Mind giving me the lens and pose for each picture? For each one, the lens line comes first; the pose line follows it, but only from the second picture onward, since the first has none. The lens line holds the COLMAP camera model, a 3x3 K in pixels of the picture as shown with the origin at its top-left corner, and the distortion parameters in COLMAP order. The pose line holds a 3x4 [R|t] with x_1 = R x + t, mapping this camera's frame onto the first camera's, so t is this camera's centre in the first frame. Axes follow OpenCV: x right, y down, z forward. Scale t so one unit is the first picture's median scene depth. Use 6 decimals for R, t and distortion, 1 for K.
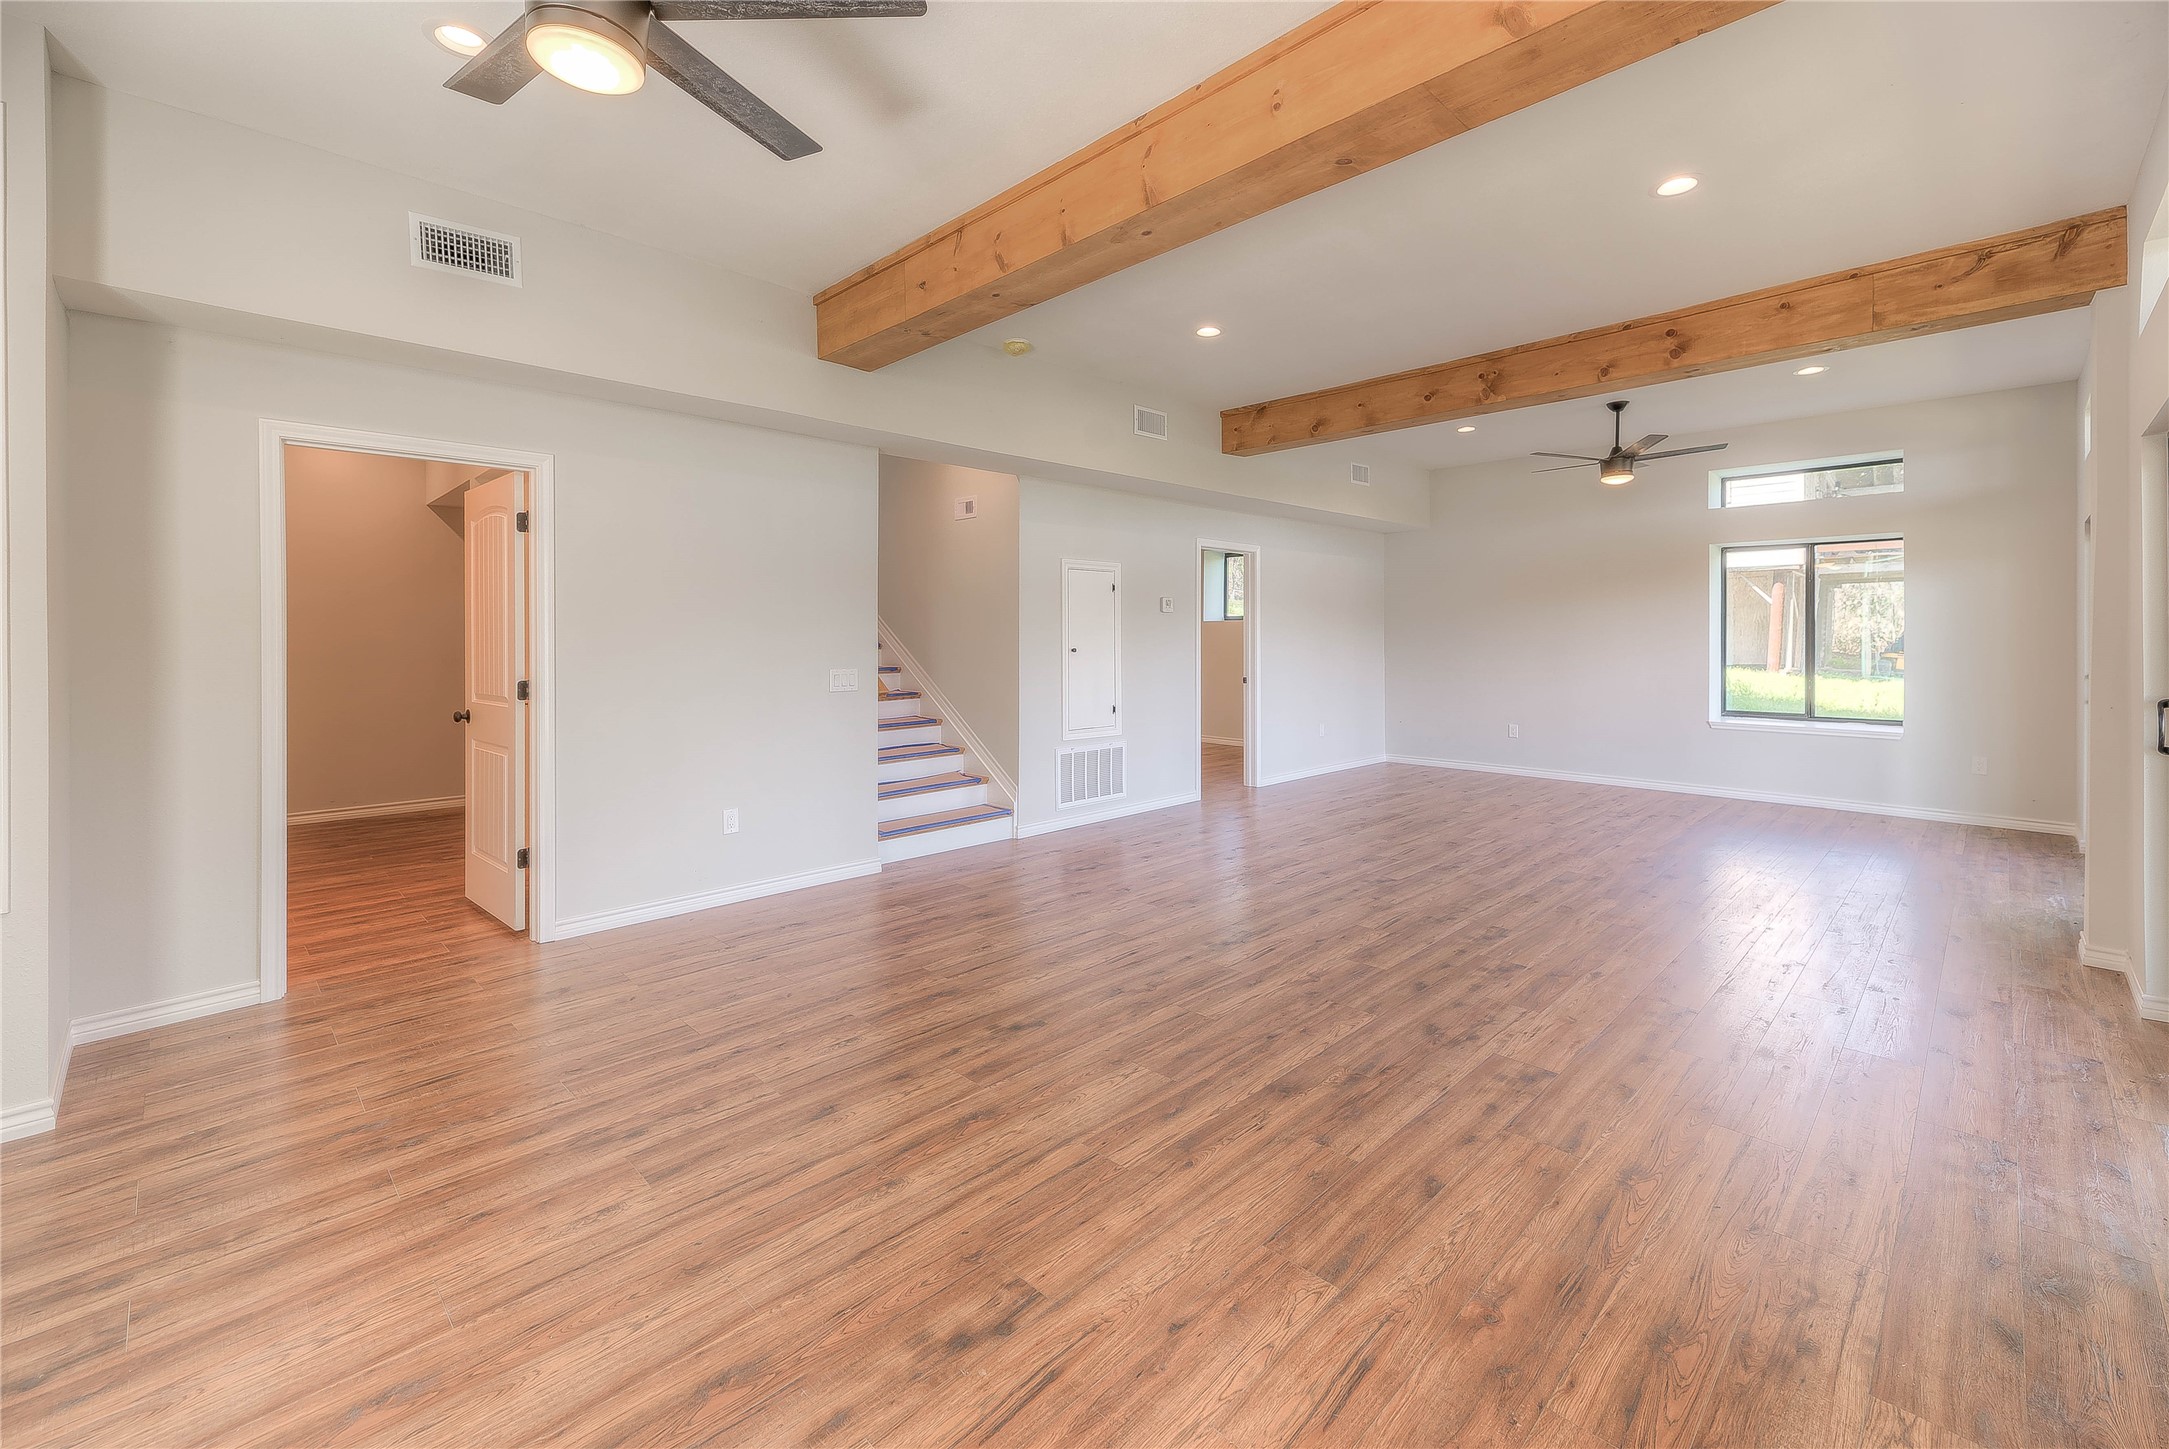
lens RADIAL K [[901.3, 0, 1083.0], [0, 901.3, 633.5], [0, 0, 1]] dist [0.009457, -0.000221]
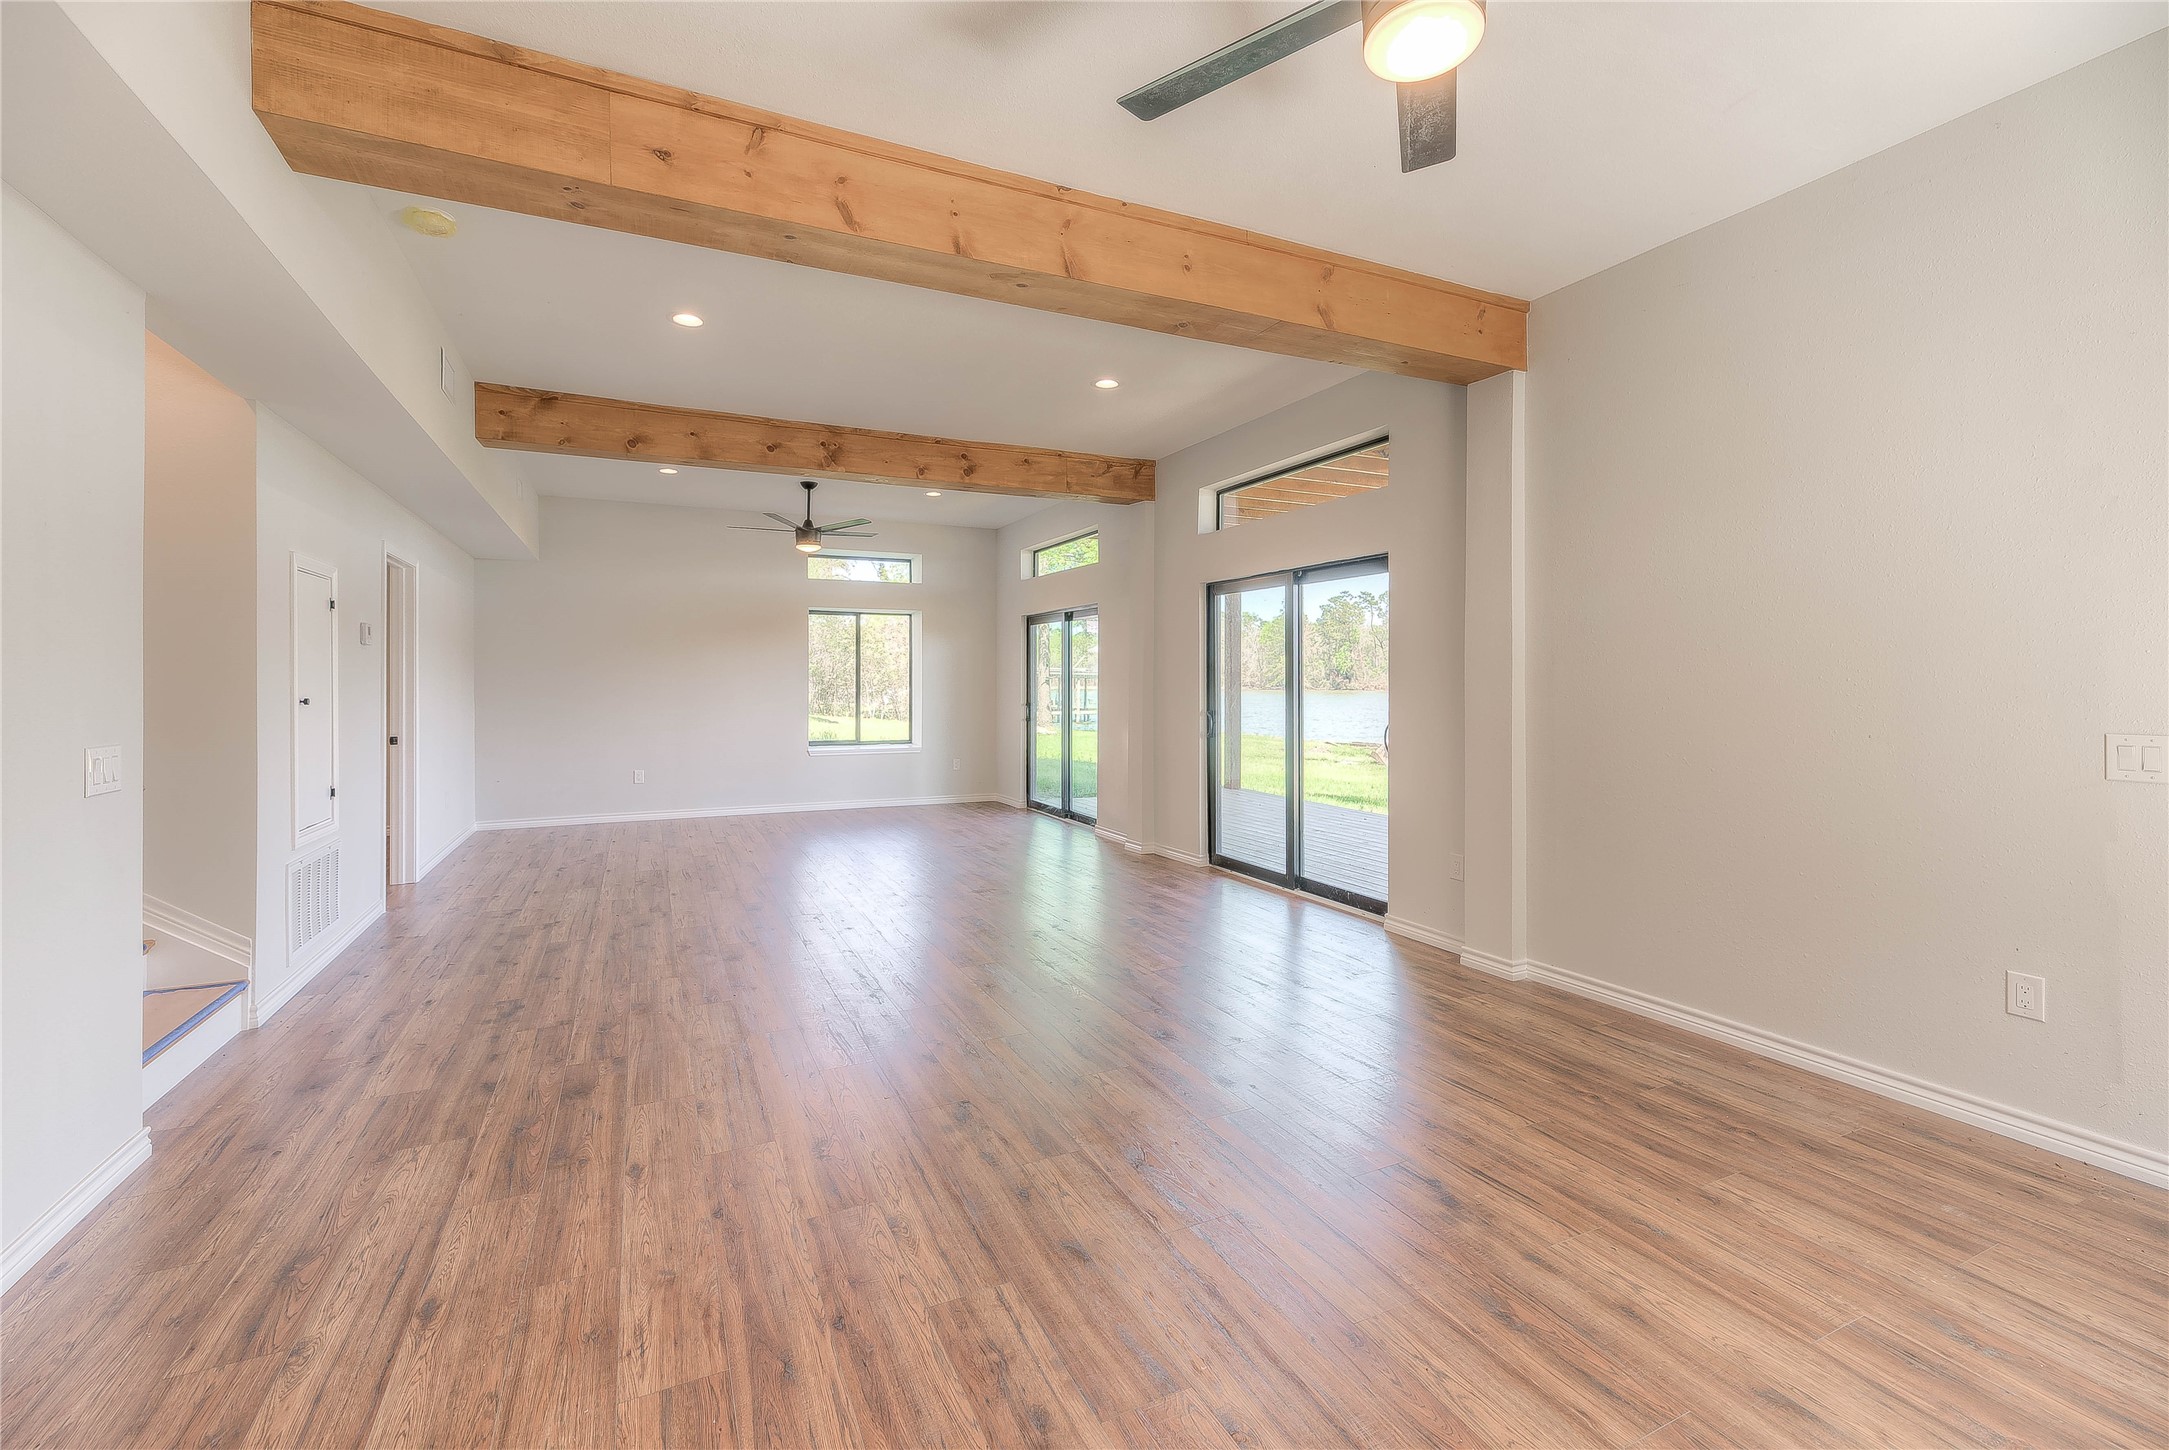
lens RADIAL K [[915.5, 0, 1078.4], [0, 915.5, 681.7], [0, 0, 1]] dist [0.010901, -0.000013]
pose [[0.331601, 0.002548, 0.943416, -0.584469], [-0.003661, 0.999992, -0.001414, 0.005258], [-0.943413, -0.002985, 0.331607, 0.388571]]
